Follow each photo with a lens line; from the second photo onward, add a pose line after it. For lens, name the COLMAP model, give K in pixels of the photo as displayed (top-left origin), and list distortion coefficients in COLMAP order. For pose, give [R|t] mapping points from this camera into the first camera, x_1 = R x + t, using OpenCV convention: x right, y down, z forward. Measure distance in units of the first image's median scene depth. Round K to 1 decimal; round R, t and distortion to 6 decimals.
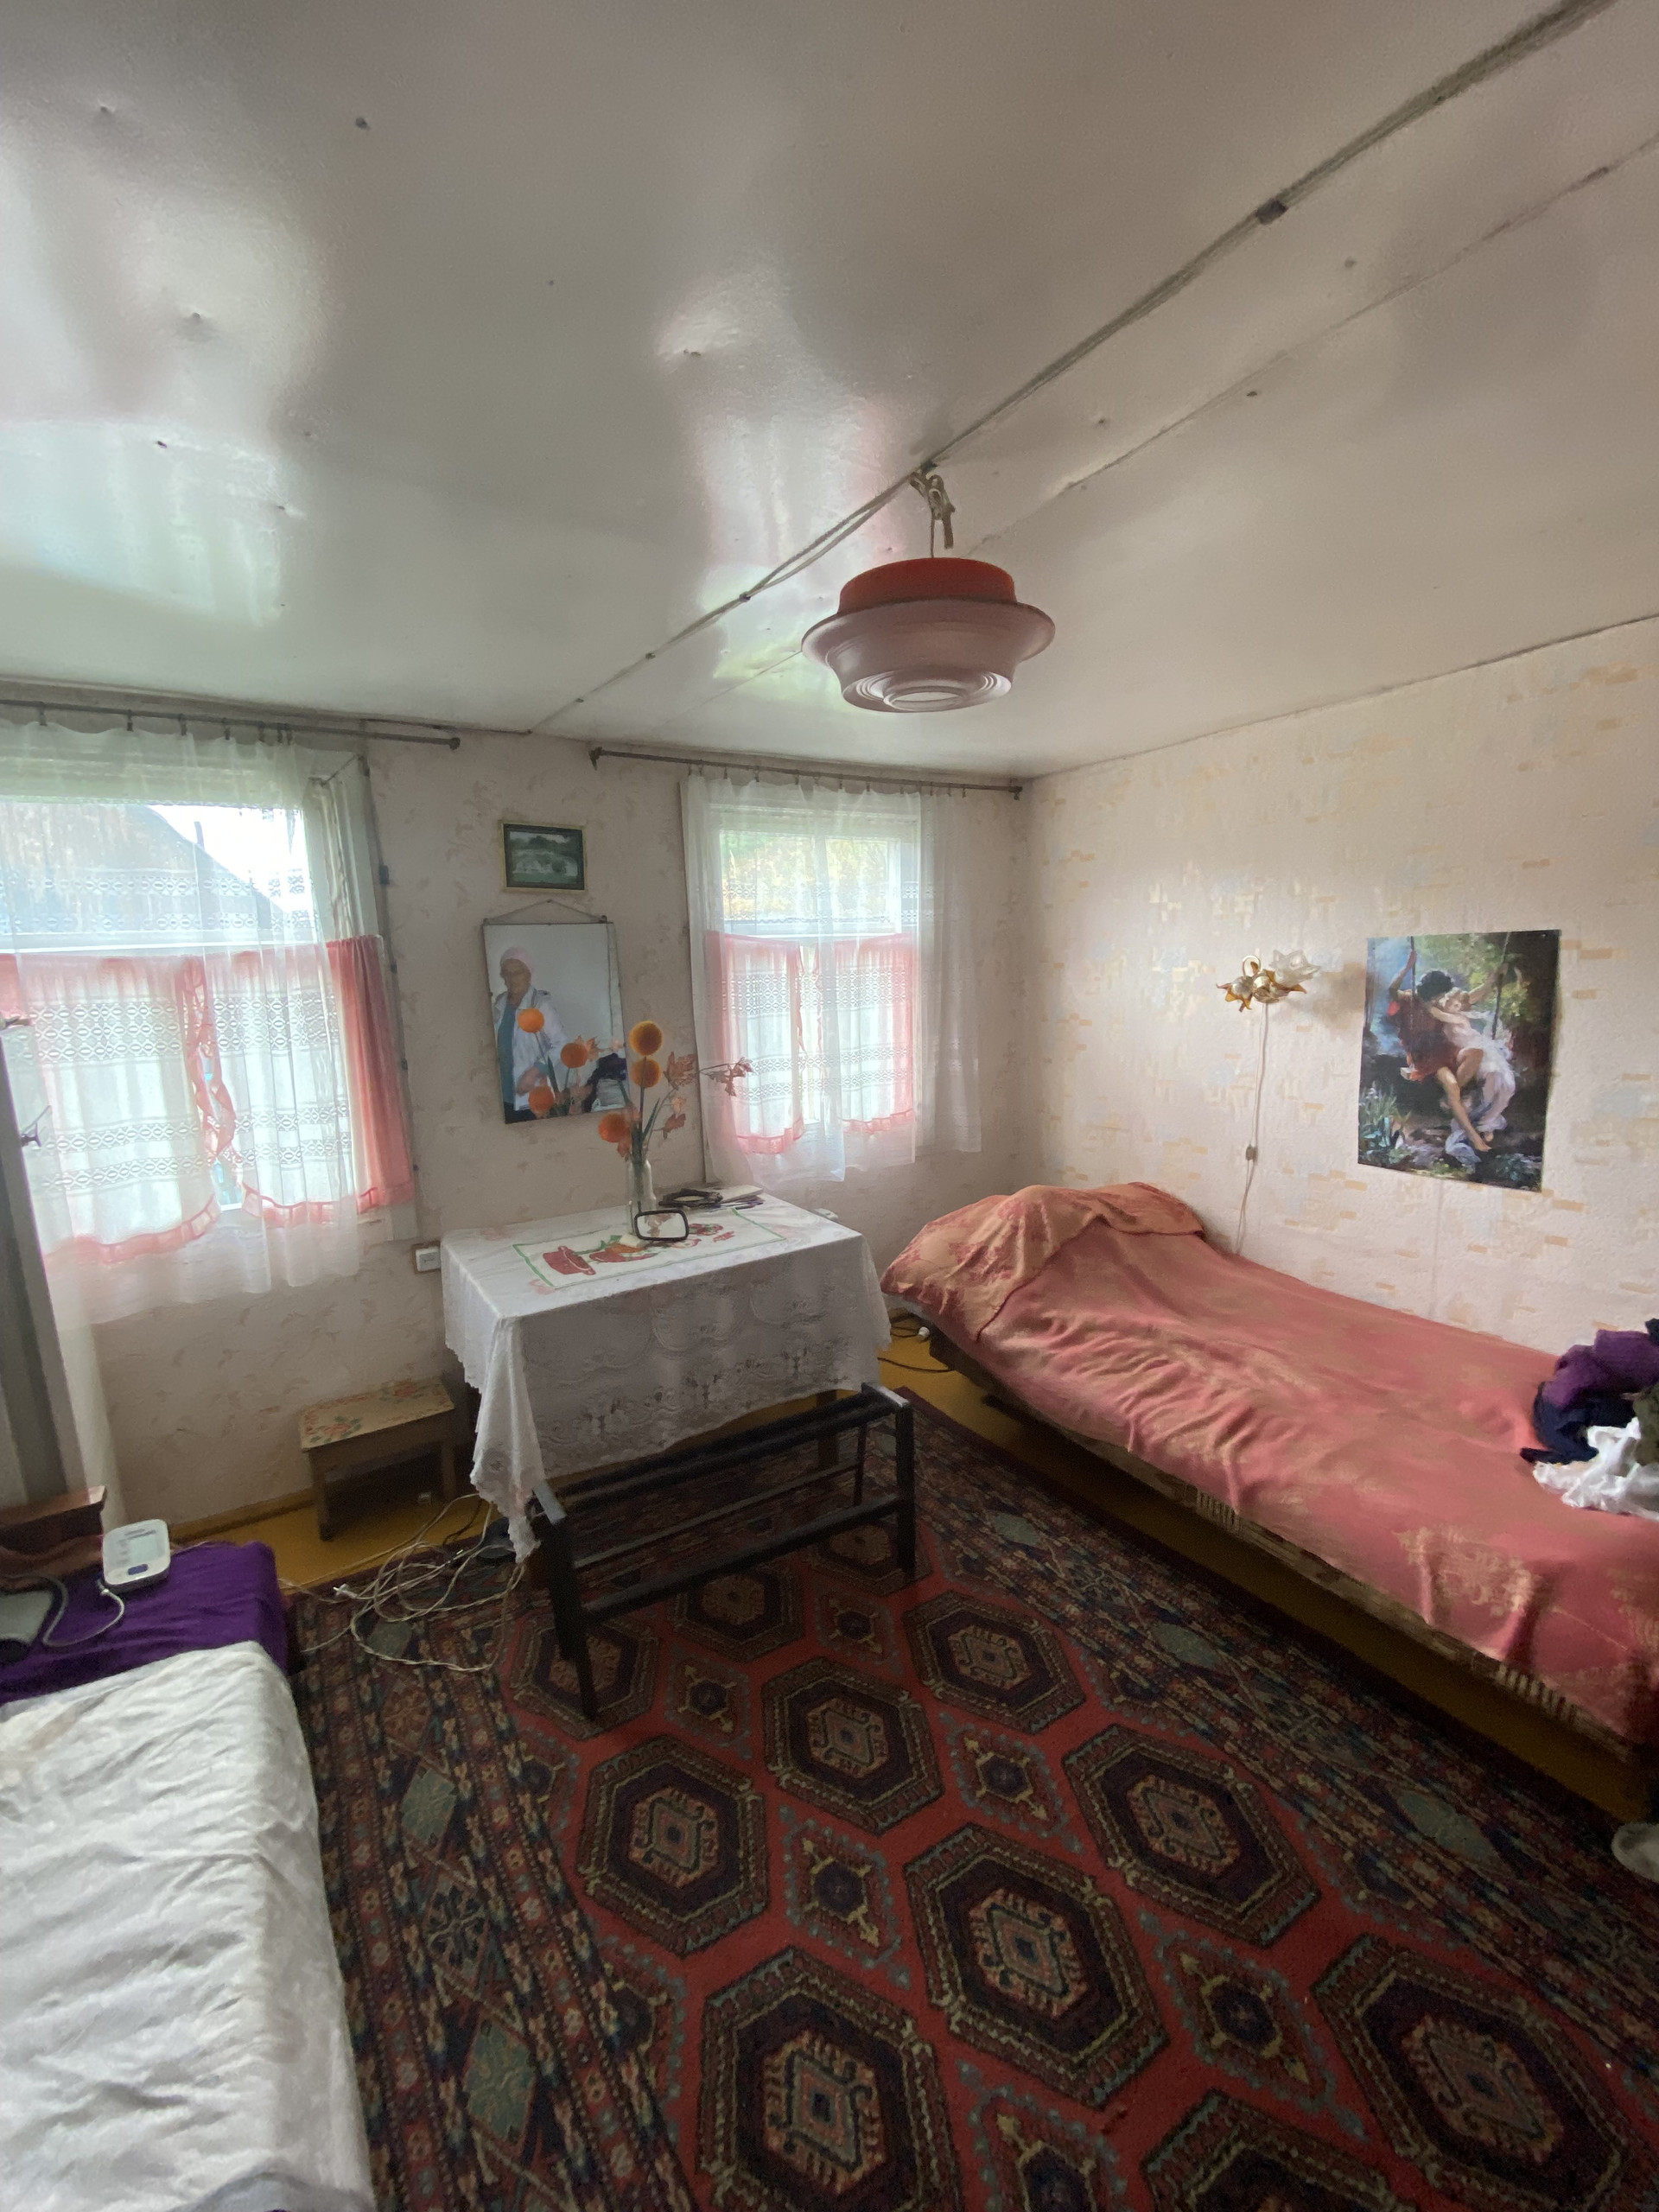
lens RADIAL K [[903.0, 0, 838.2], [0, 903.0, 1098.7], [0, 0, 1]] dist [0.003844, -0.013464]
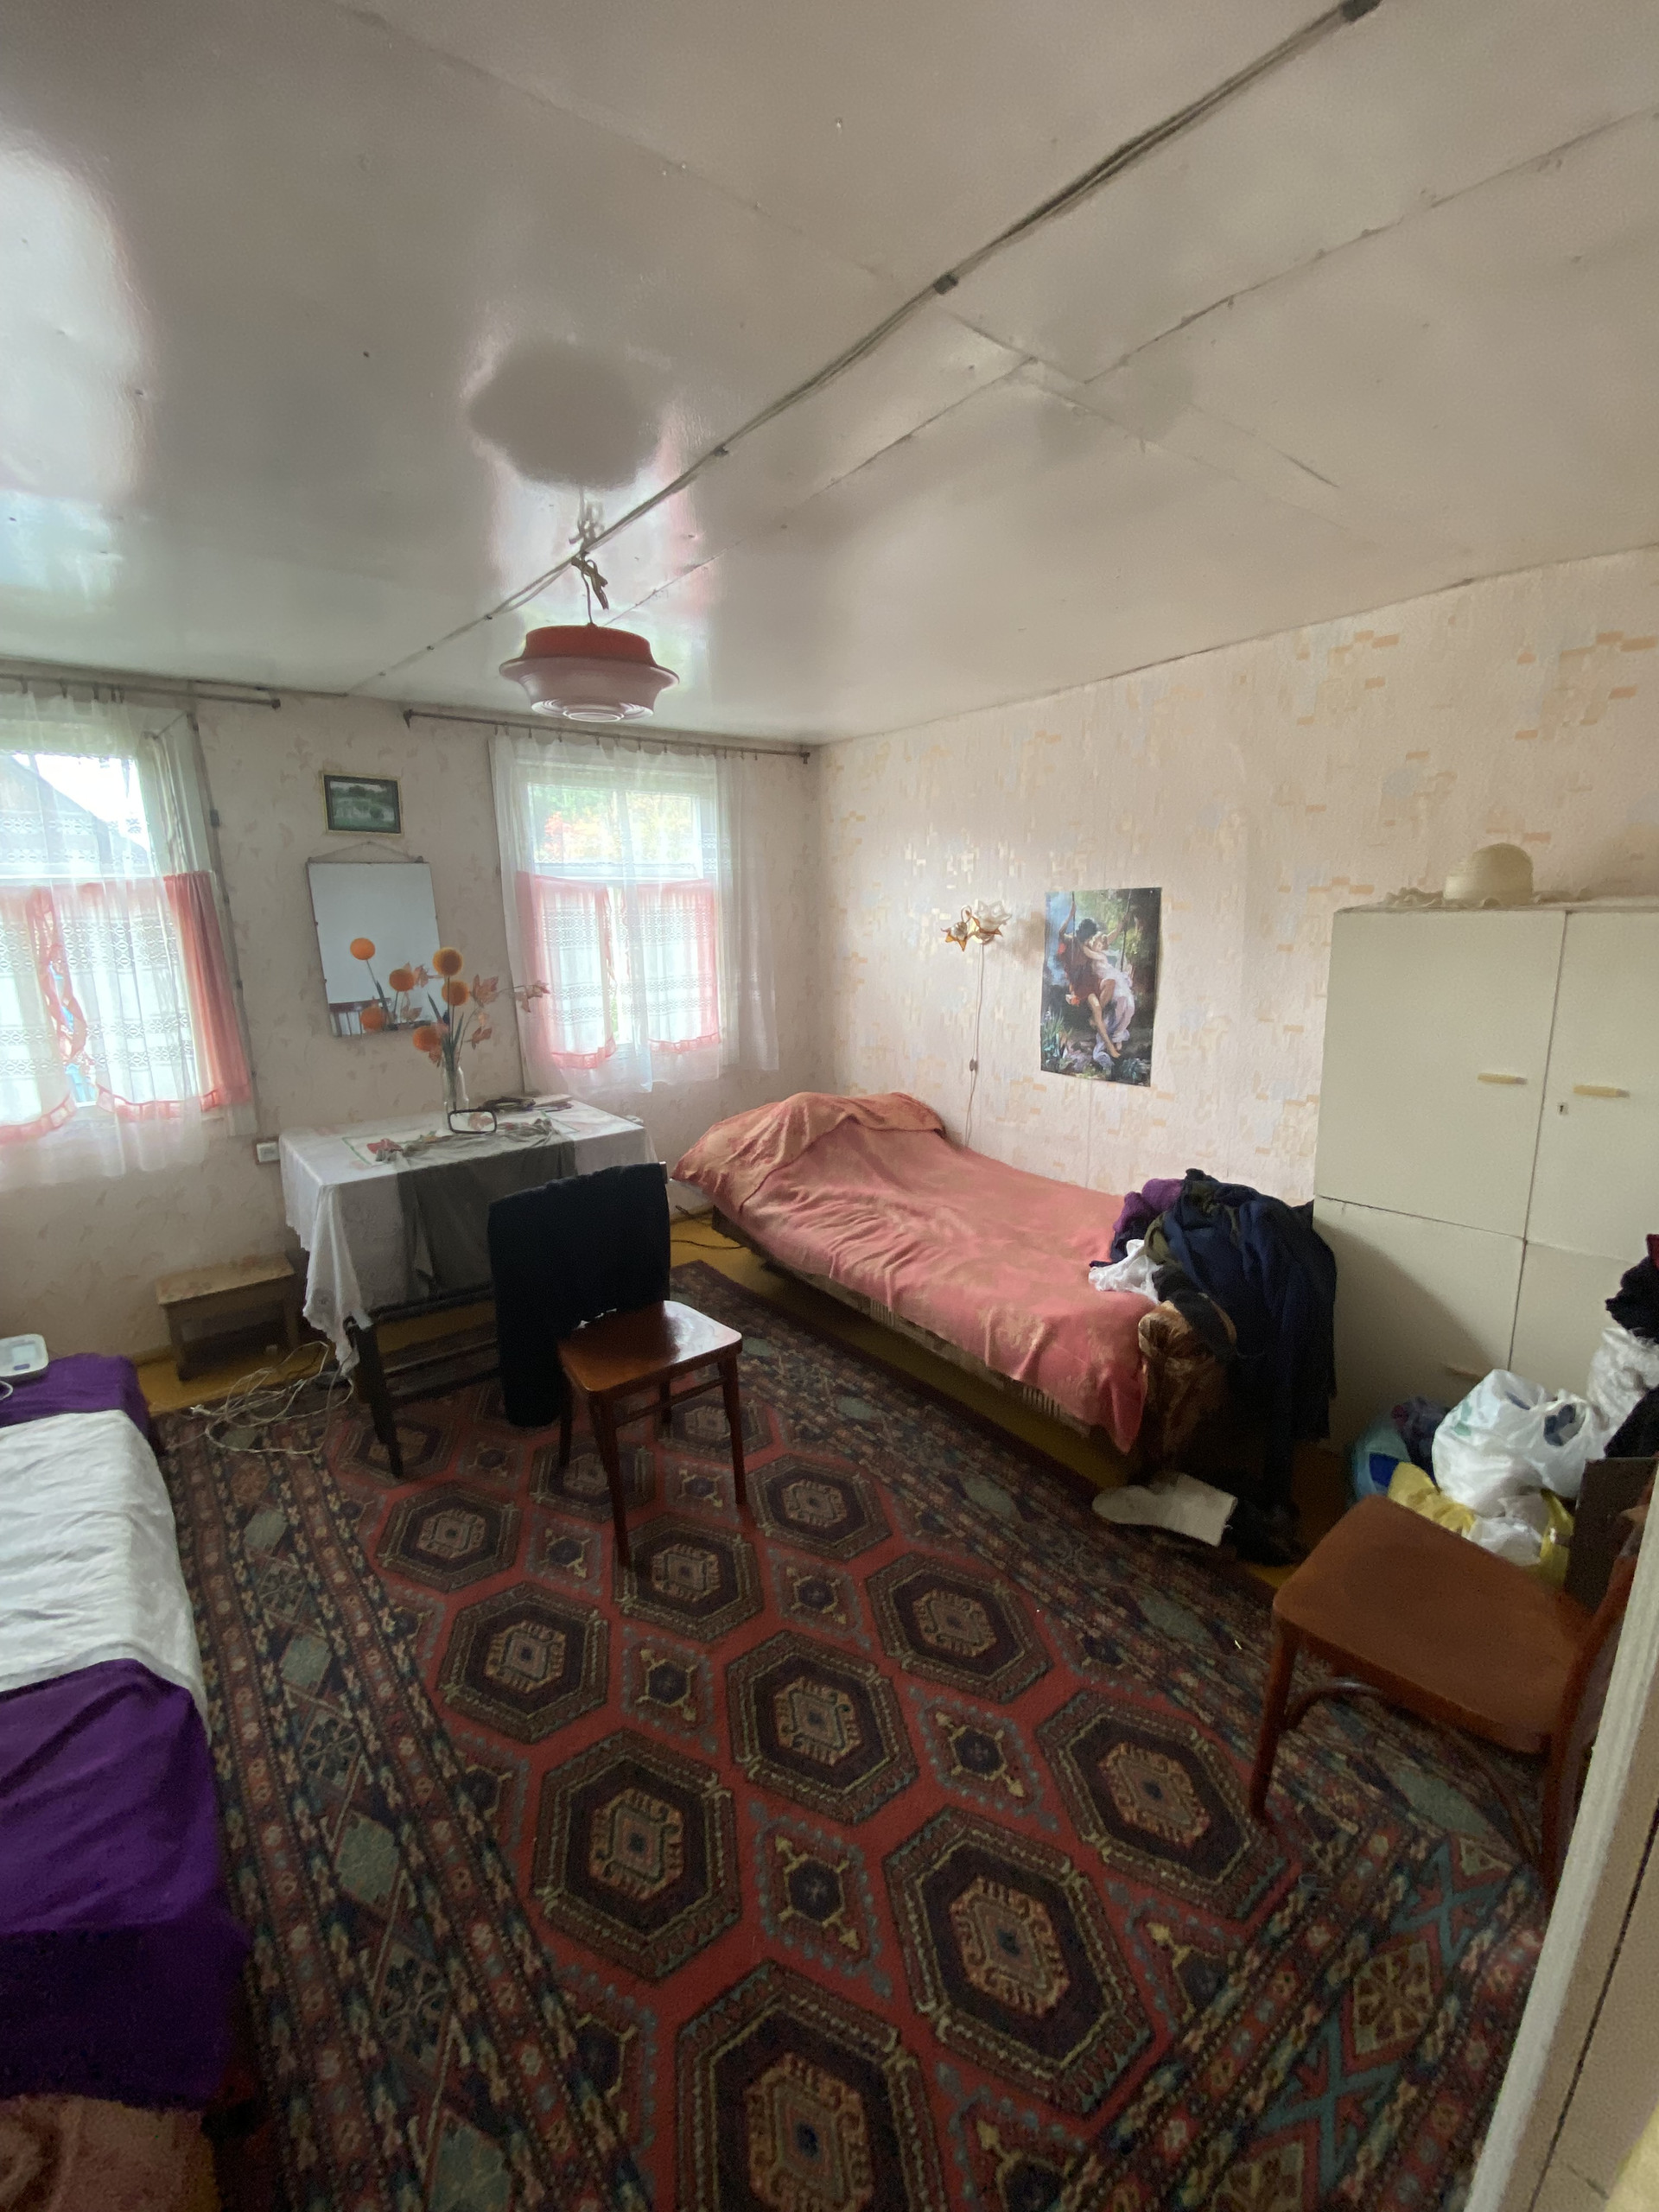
lens RADIAL K [[903.0, 0, 847.7], [0, 903.0, 1102.1], [0, 0, 1]] dist [0.003844, -0.013464]
pose [[0.993531, -0.004585, 0.113466, 0.175308], [-0.002361, 0.998135, 0.061004, 0.043921], [-0.113534, -0.060878, 0.991667, -0.266633]]
